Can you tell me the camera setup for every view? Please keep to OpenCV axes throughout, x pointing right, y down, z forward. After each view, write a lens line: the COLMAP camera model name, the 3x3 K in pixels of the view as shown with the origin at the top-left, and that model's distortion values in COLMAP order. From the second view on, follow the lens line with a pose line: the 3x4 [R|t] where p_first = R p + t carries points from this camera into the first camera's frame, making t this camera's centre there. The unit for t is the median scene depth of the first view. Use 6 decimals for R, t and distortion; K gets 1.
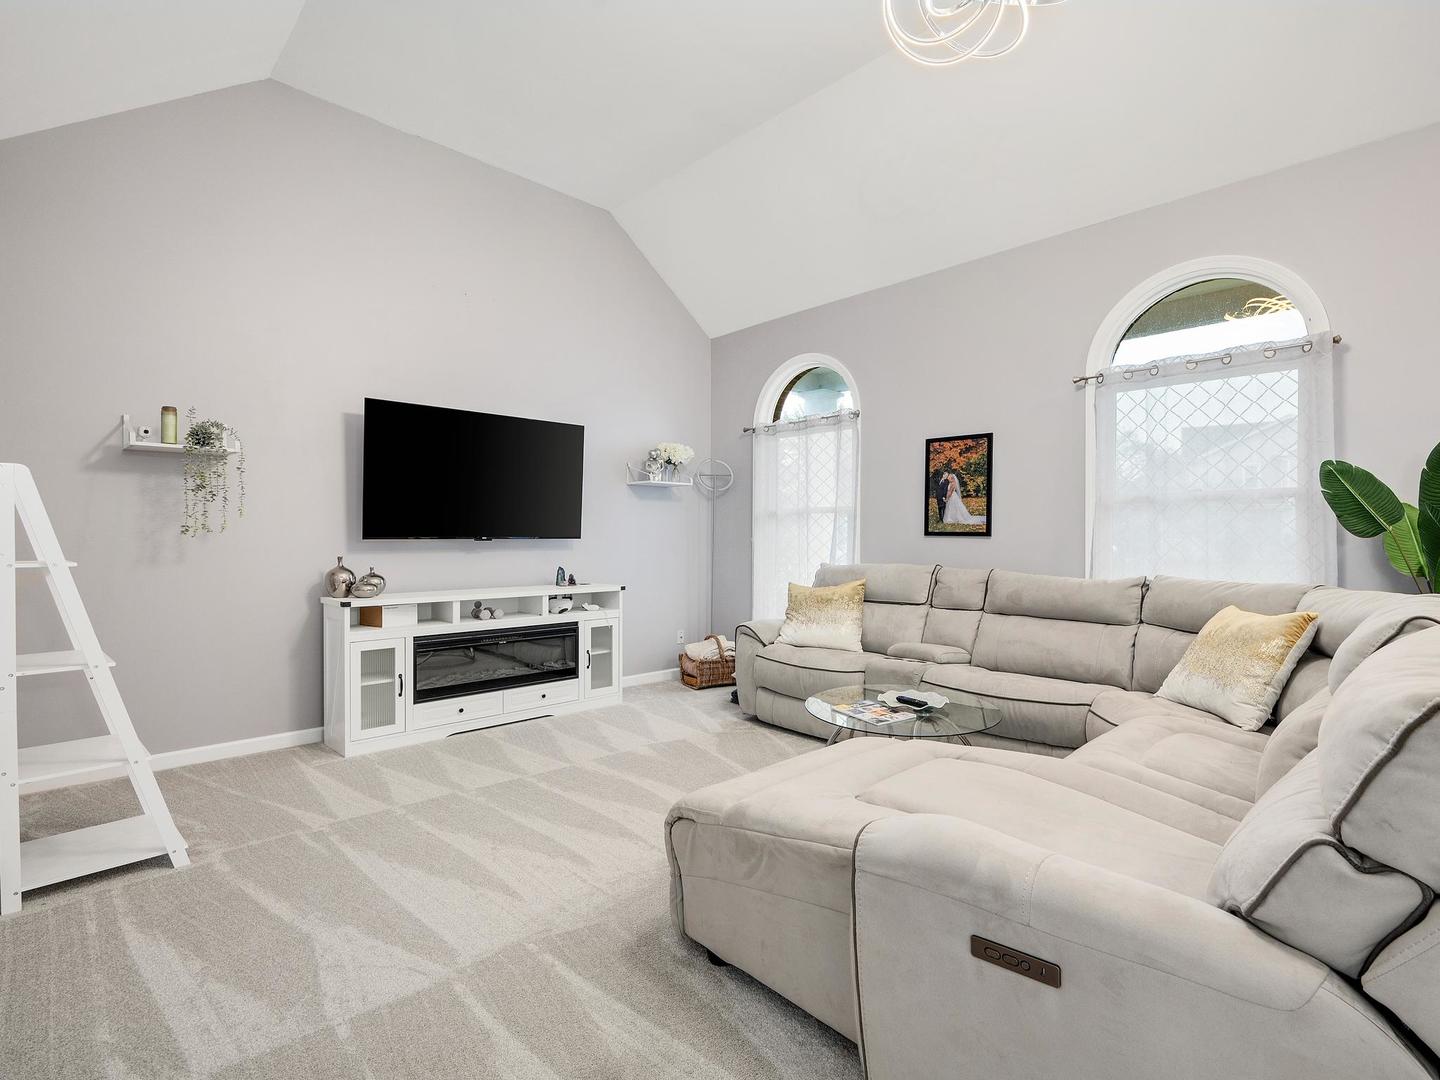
lens RADIAL K [[658.1, 0, 721.1], [0, 658.1, 539.2], [0, 0, 1]] dist [0.004881, -0.000356]
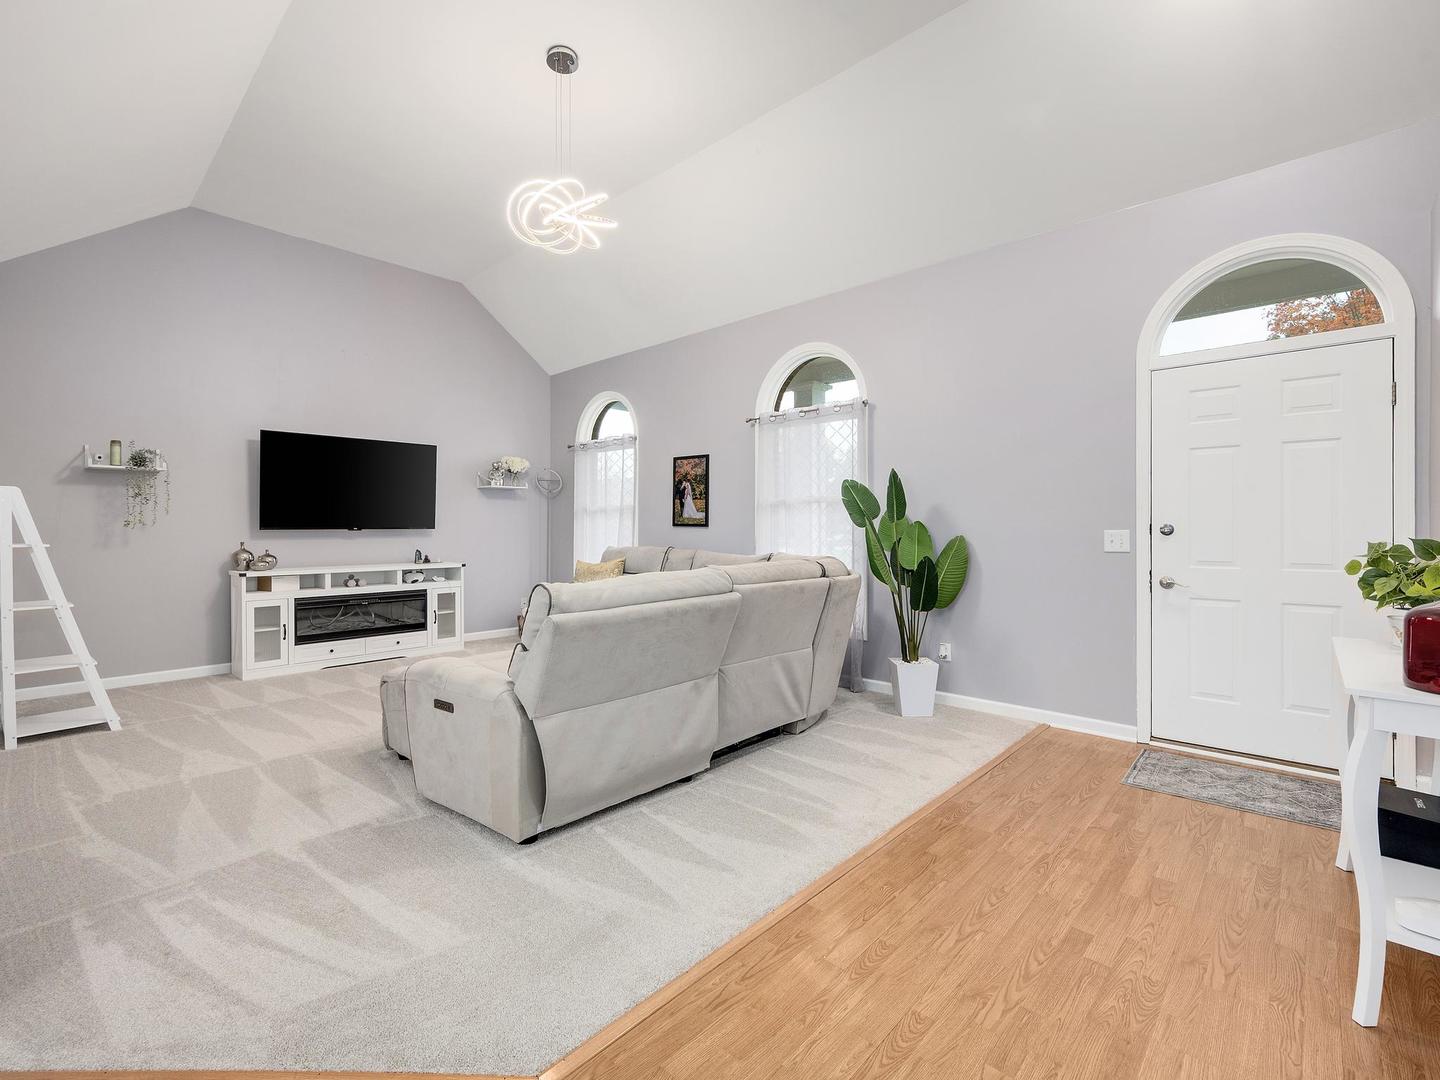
lens RADIAL K [[658.1, 0, 731.4], [0, 658.1, 528.0], [0, 0, 1]] dist [0.004881, -0.000356]
pose [[0.999837, -0.002176, 0.017921, 0.450827], [0.002170, 0.999998, 0.000372, -0.002062], [-0.017922, -0.000333, 0.999839, -0.440529]]
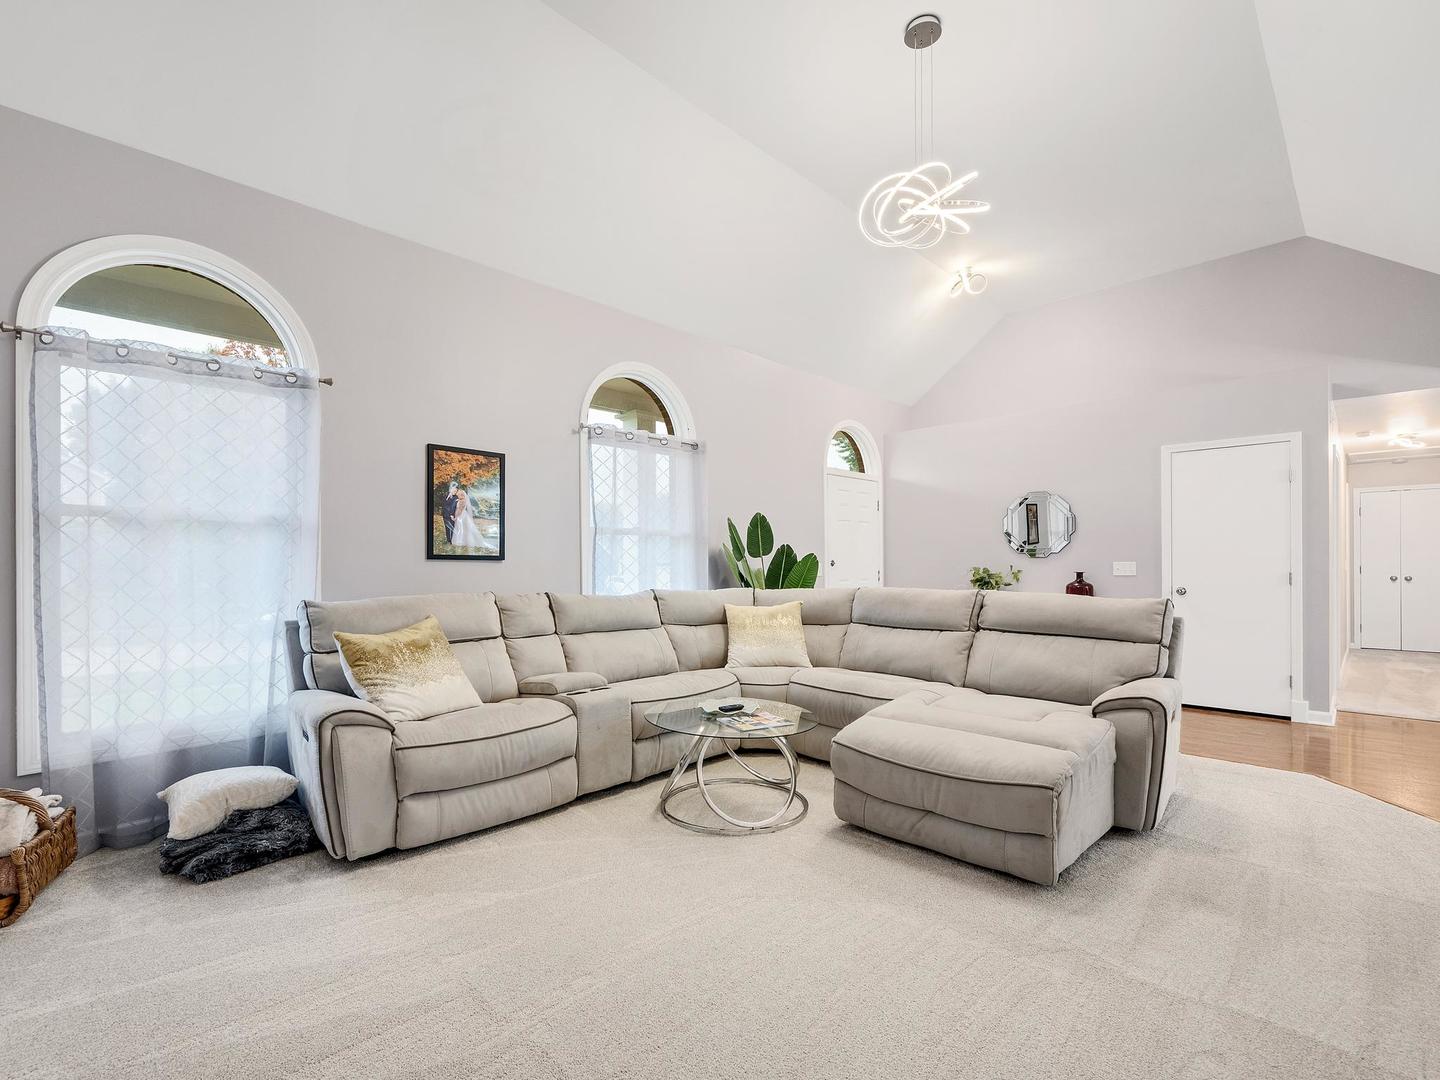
lens RADIAL K [[658.1, 0, 732.8], [0, 658.1, 546.9], [0, 0, 1]] dist [0.004881, -0.000356]
pose [[0.017389, 0.013818, 0.999753, -0.575358], [-0.000687, 0.999904, -0.013808, -0.010350], [-0.999849, -0.000447, 0.017396, 0.663203]]
